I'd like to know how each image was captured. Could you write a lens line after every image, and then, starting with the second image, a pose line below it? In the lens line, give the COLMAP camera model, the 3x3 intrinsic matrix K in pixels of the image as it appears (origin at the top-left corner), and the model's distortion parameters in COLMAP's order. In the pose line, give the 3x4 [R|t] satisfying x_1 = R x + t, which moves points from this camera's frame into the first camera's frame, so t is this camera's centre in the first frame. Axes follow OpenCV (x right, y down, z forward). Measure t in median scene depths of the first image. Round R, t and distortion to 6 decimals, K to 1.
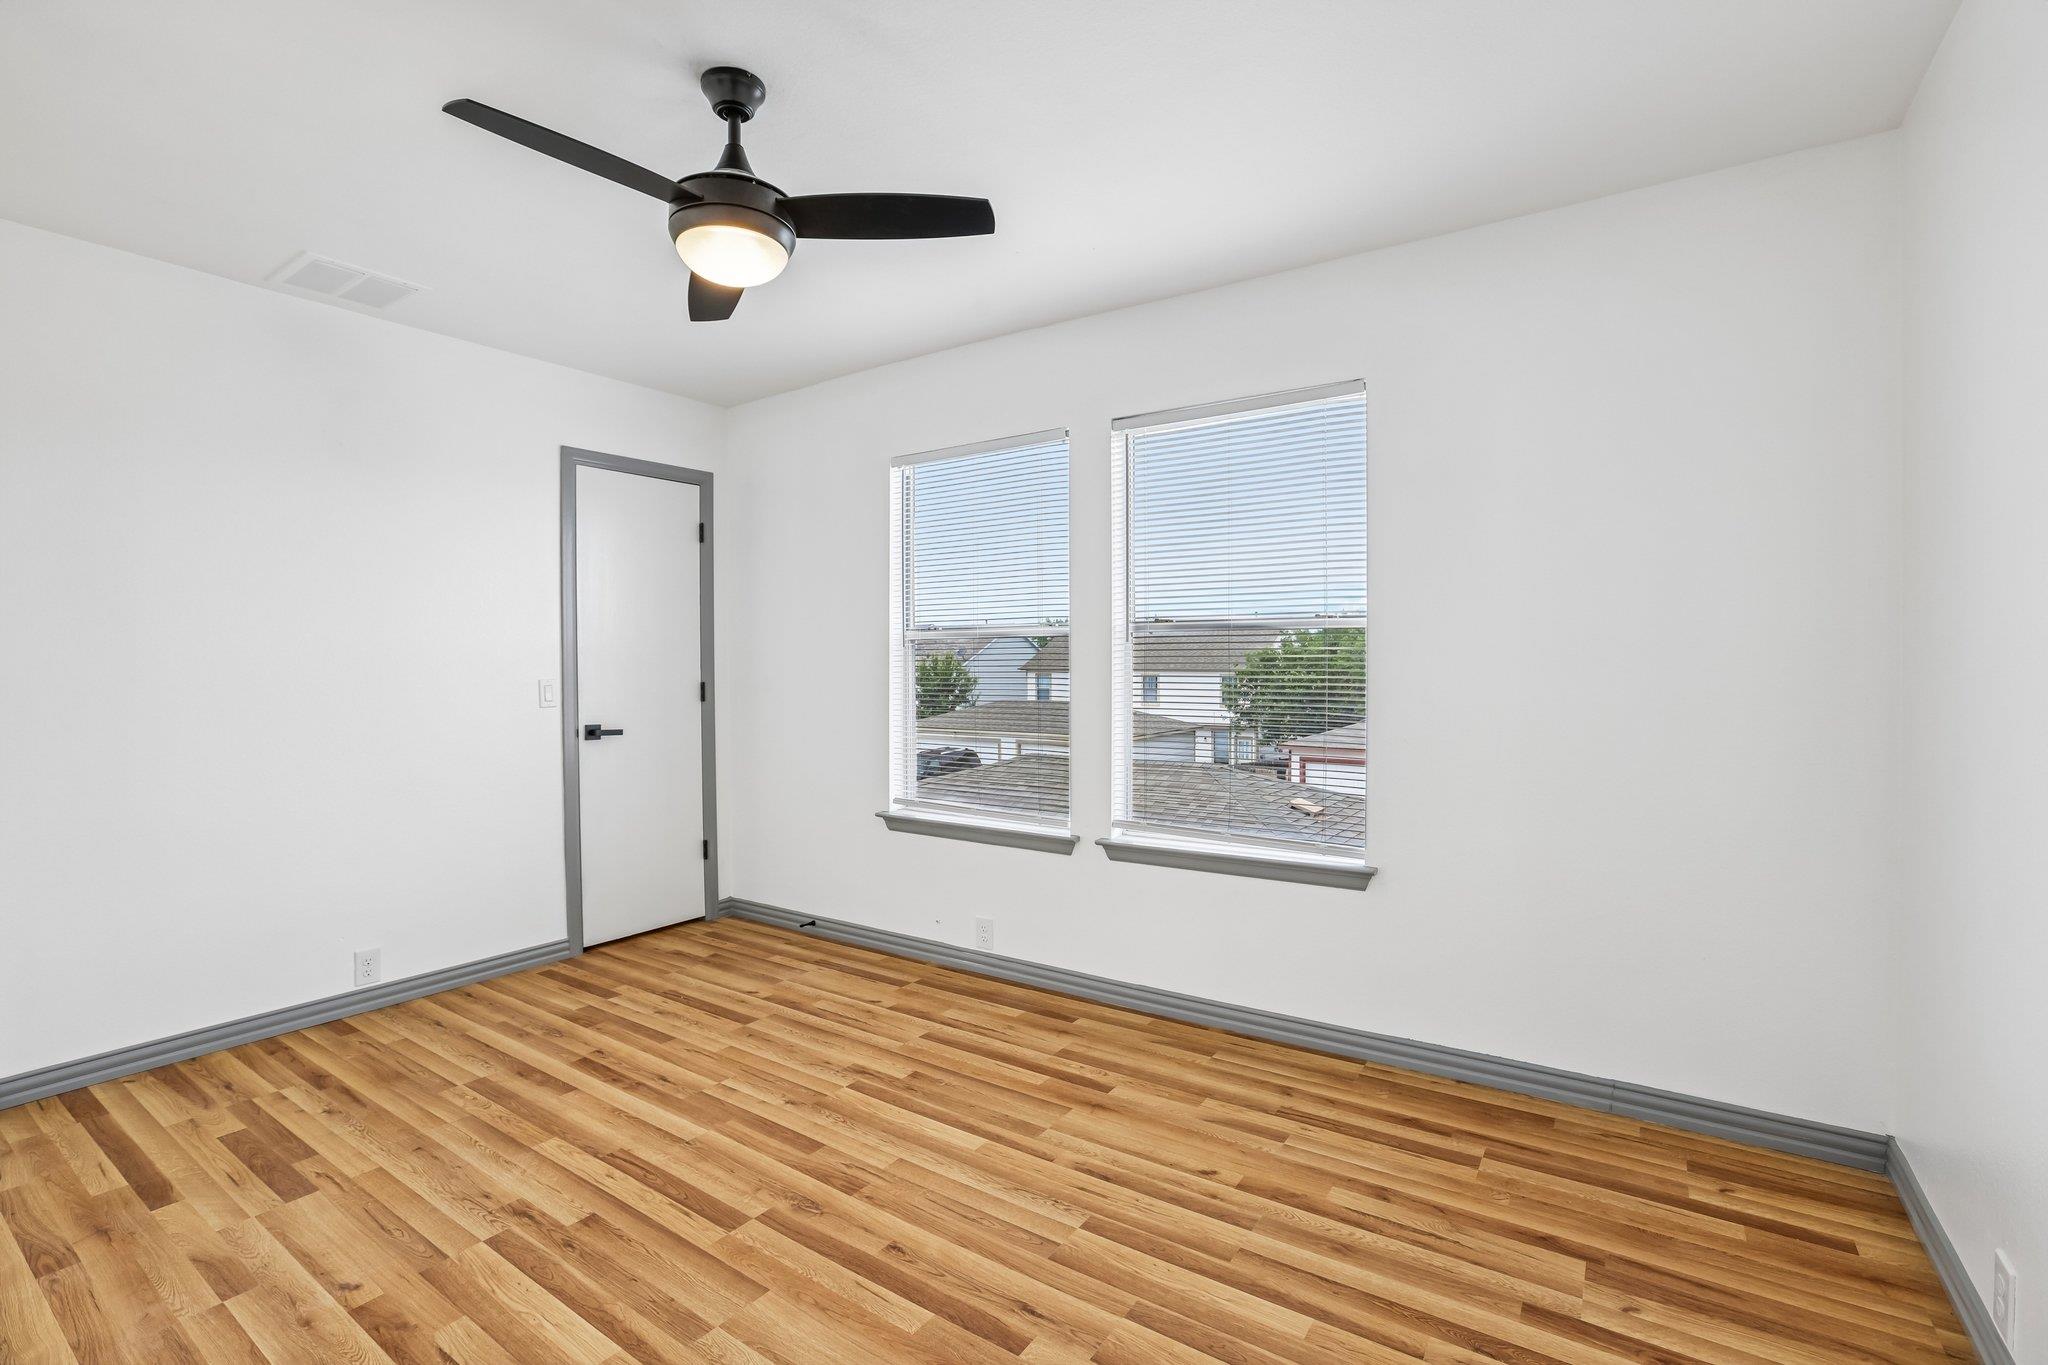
lens RADIAL K [[920.2, 0, 1032.6], [0, 920.2, 660.6], [0, 0, 1]] dist [-0.051131, 0.017183]
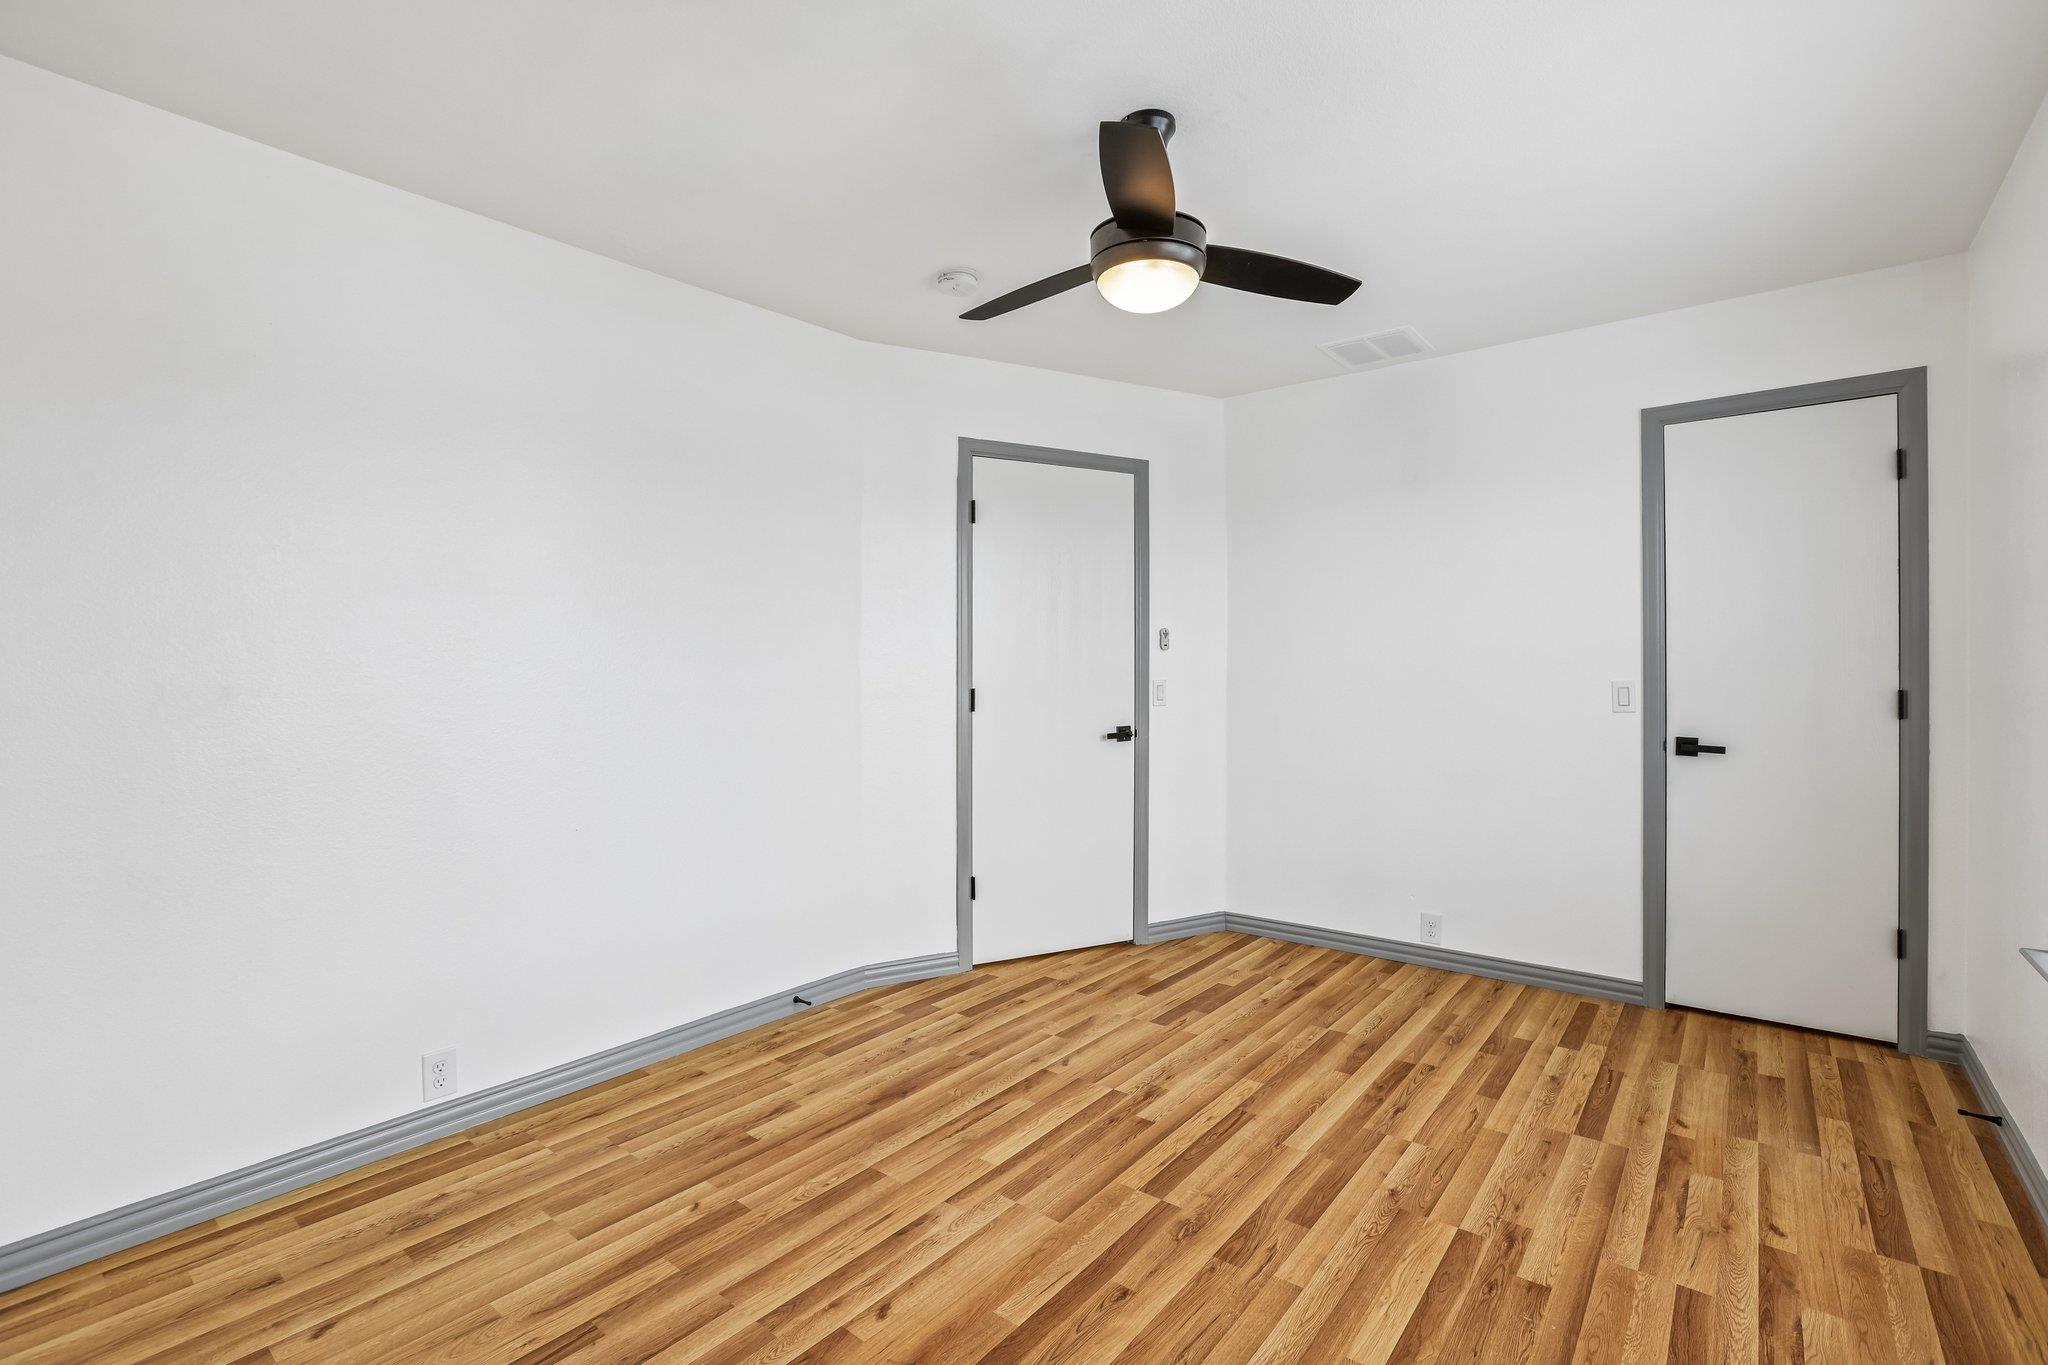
lens RADIAL K [[933.3, 0, 1021.6], [0, 933.3, 666.8], [0, 0, 1]] dist [-0.047189, 0.016263]
pose [[-0.083846, 0.005782, -0.996462, 0.565132], [0.008890, 0.999948, 0.005054, -0.004011], [0.996439, -0.008434, -0.083893, 0.692180]]
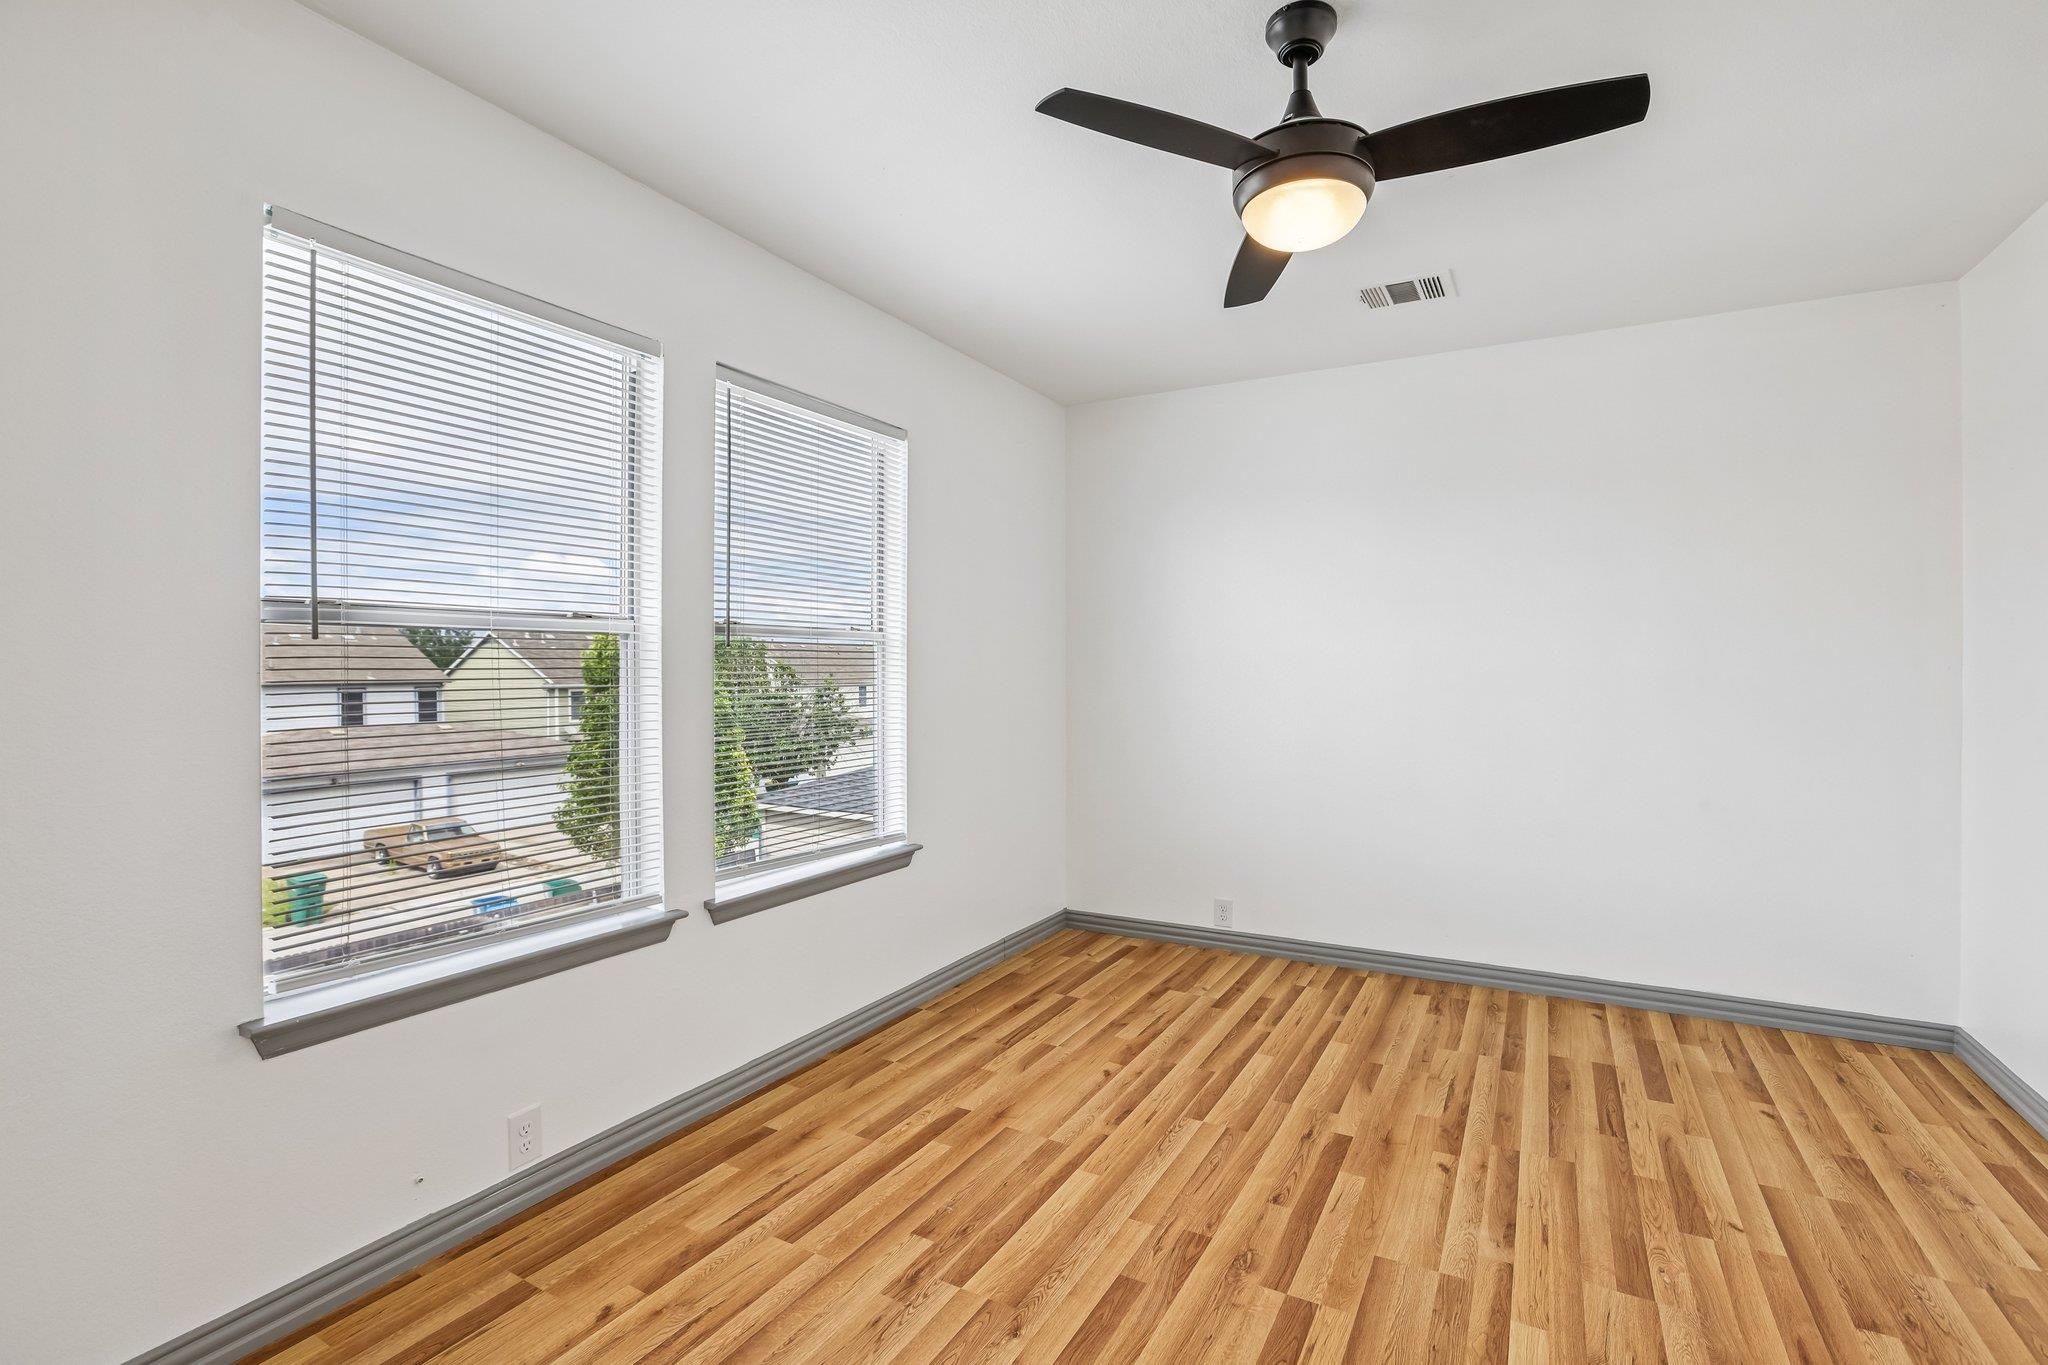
lens RADIAL K [[933.3, 0, 1021.6], [0, 933.3, 666.8], [0, 0, 1]] dist [-0.047189, 0.016263]
pose [[-0.075646, 0.006265, 0.997115, -0.888201], [-0.000812, 0.999980, -0.006345, 0.002298], [-0.997134, -0.001290, -0.075640, 0.987775]]
